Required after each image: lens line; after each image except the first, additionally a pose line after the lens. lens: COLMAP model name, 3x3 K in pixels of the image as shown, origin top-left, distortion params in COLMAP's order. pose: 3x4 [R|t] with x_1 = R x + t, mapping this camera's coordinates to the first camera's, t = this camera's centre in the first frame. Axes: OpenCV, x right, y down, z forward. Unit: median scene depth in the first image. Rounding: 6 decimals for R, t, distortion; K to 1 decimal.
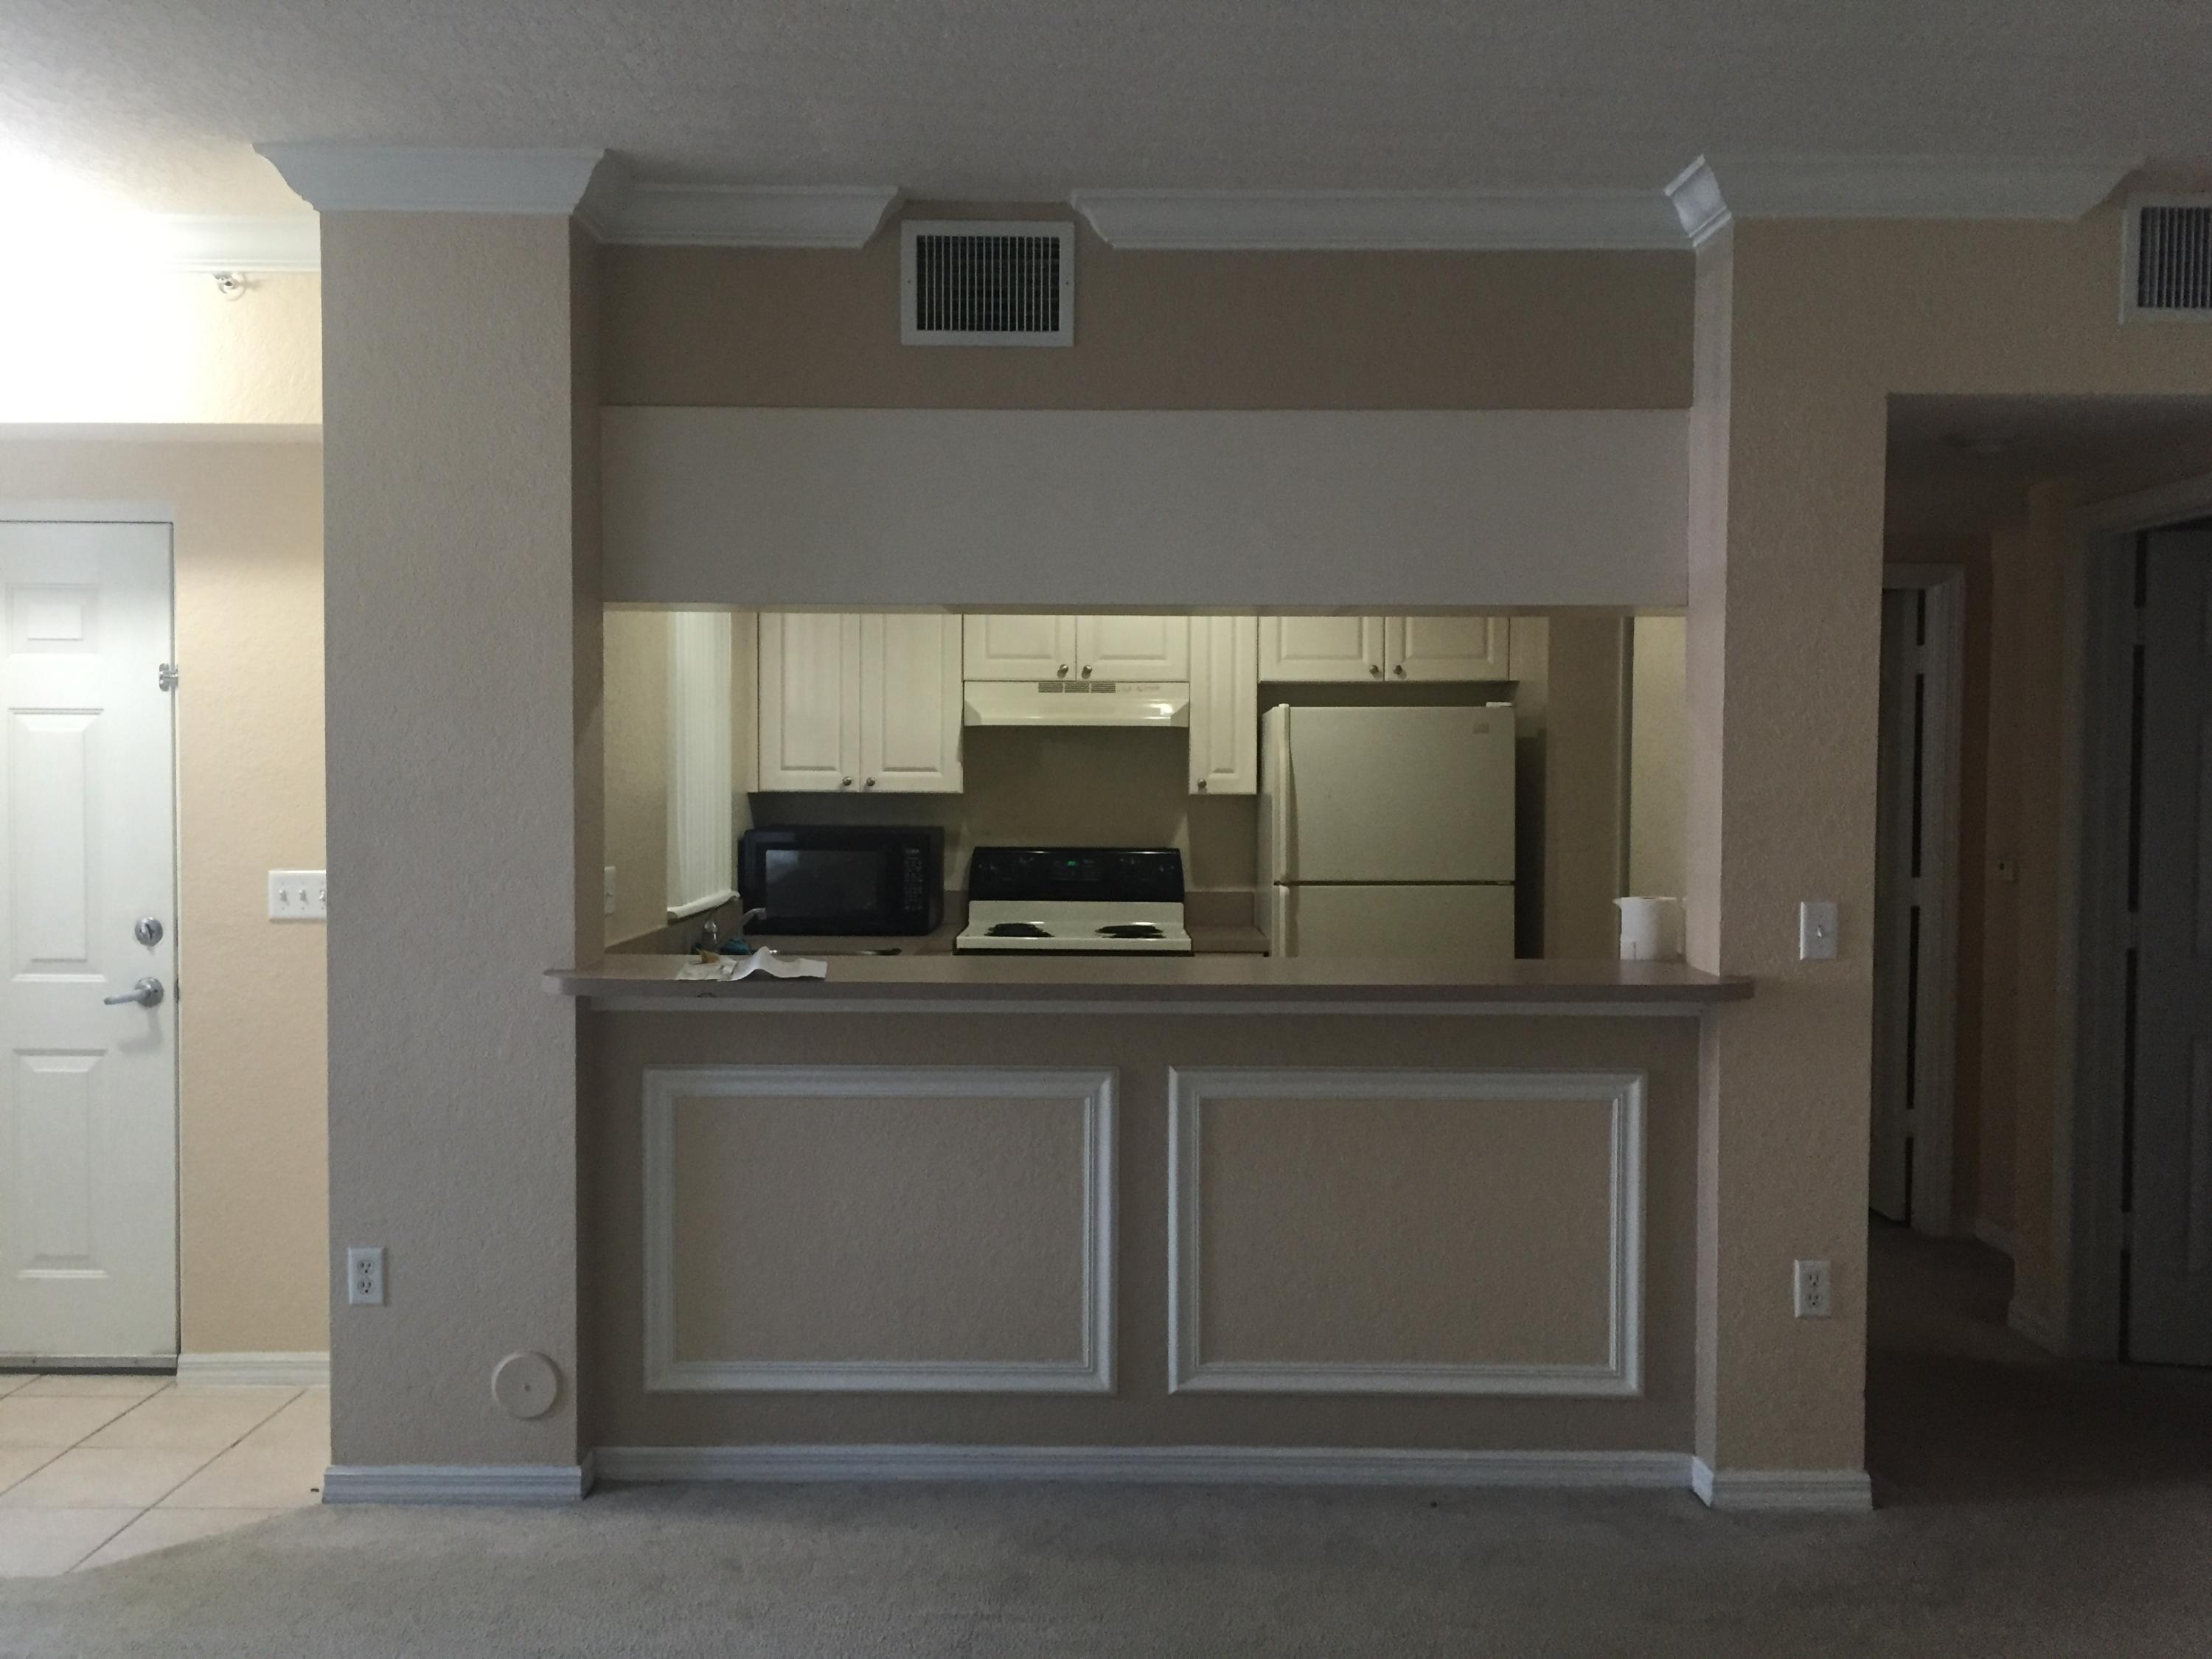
lens RADIAL K [[1940.6, 0, 1106.5], [0, 1940.6, 833.1], [0, 0, 1]] dist [0.086715, -0.060009]
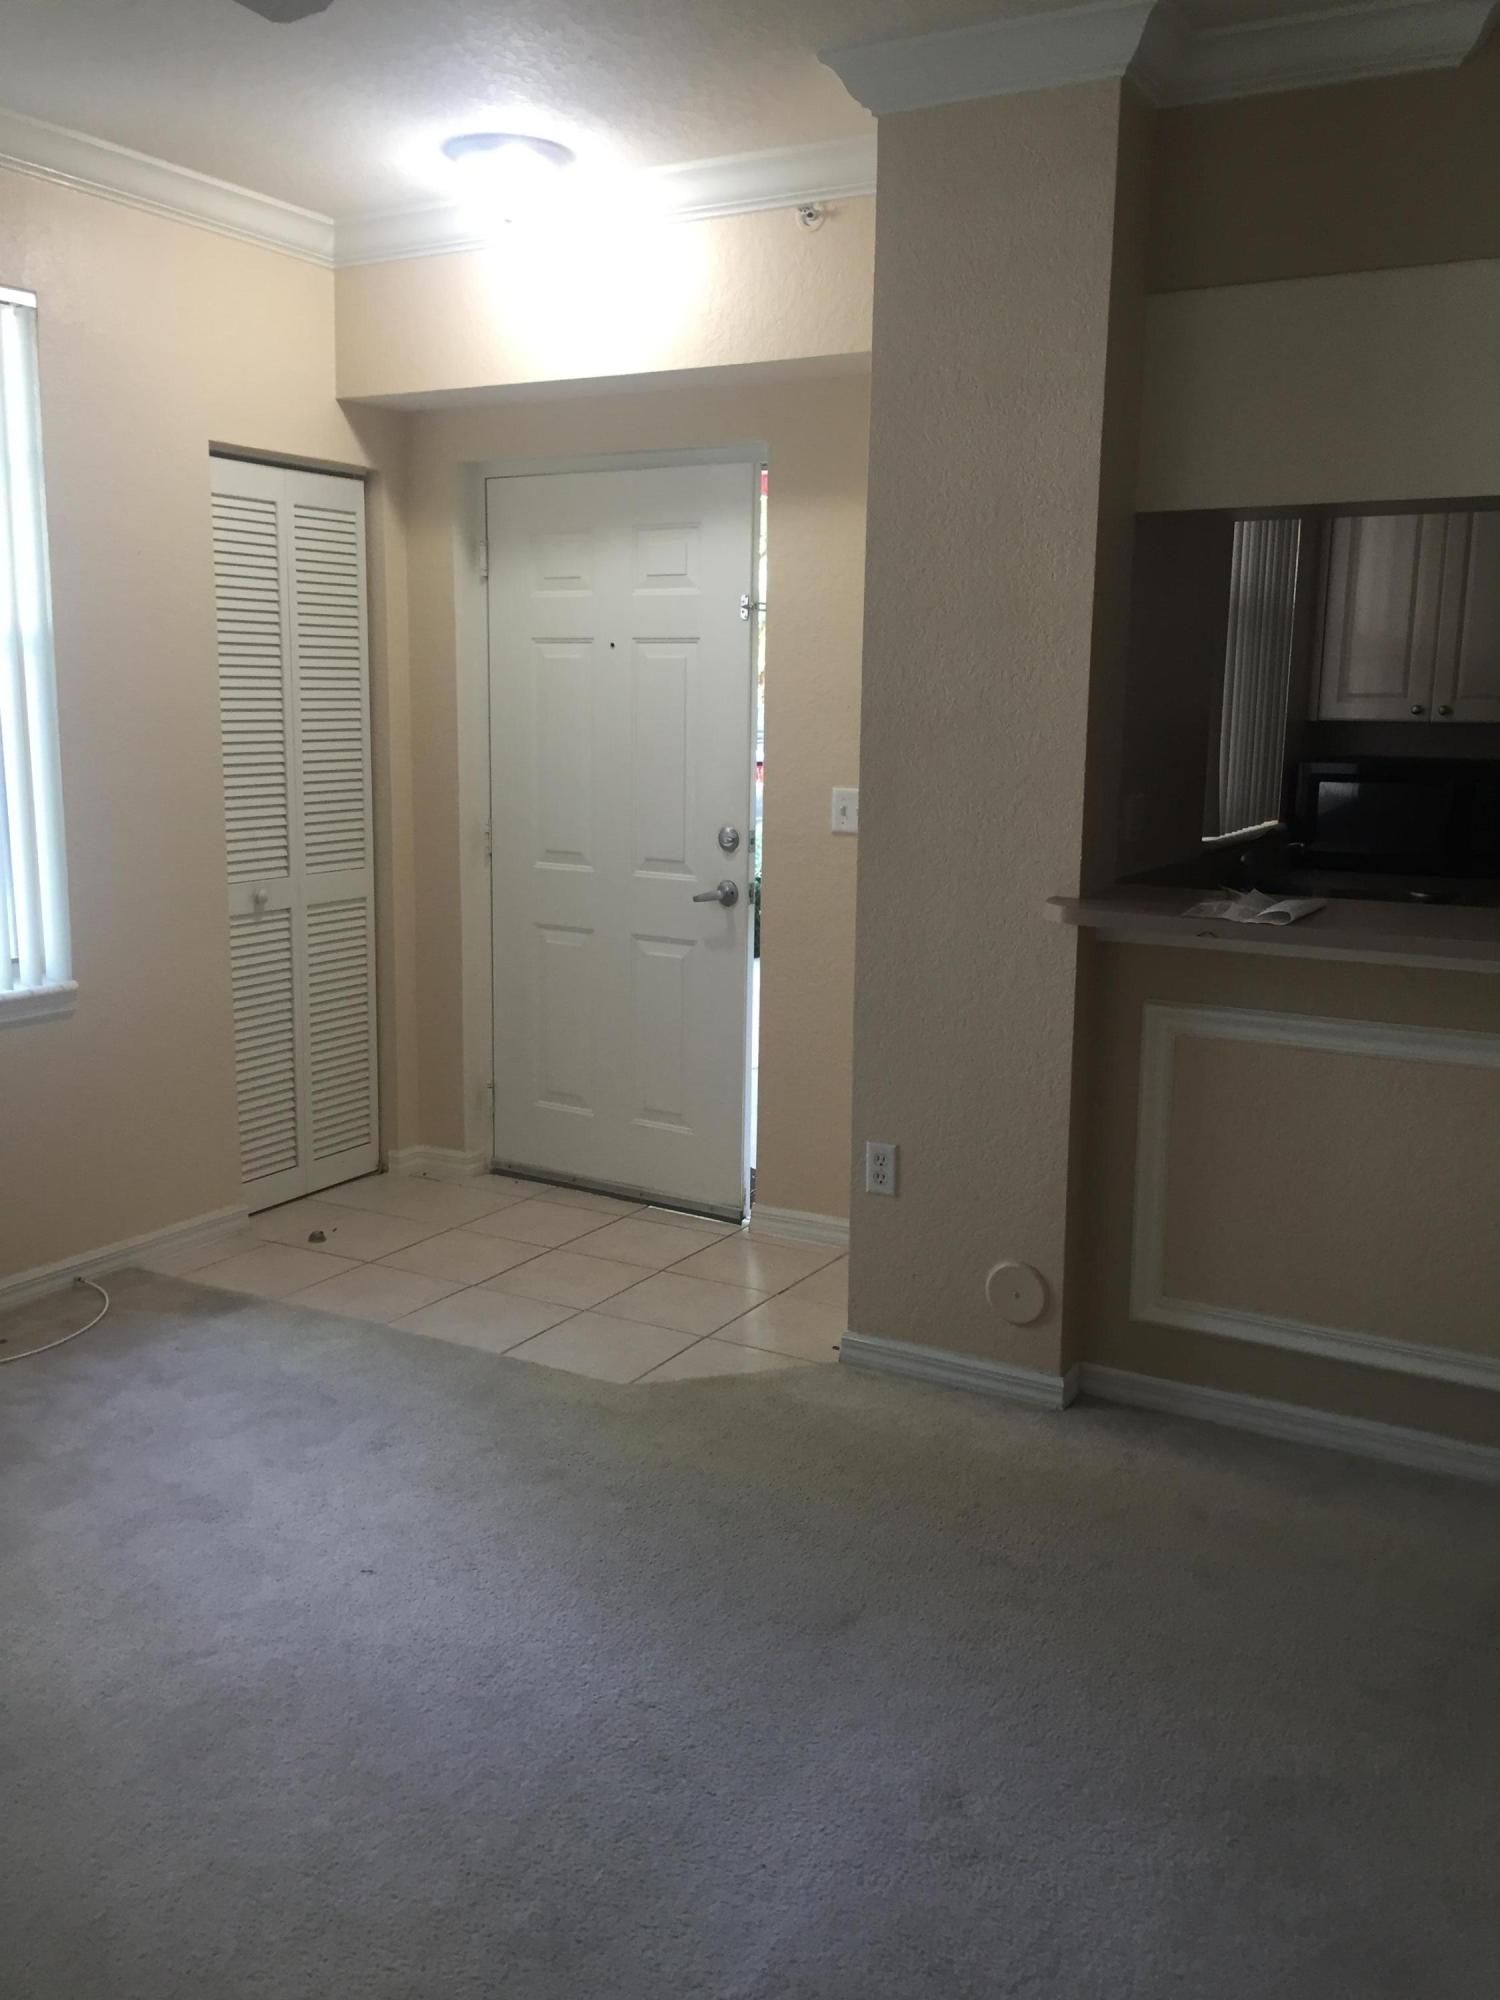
lens RADIAL K [[1754.6, 0, 748.3], [0, 1754.6, 998.9], [0, 0, 1]] dist [0.086715, -0.060009]
pose [[0.869967, 0.090936, -0.484652, 0.019388], [-0.025523, 0.989835, 0.139909, -0.000336], [0.492449, -0.109347, 0.863445, 0.139029]]
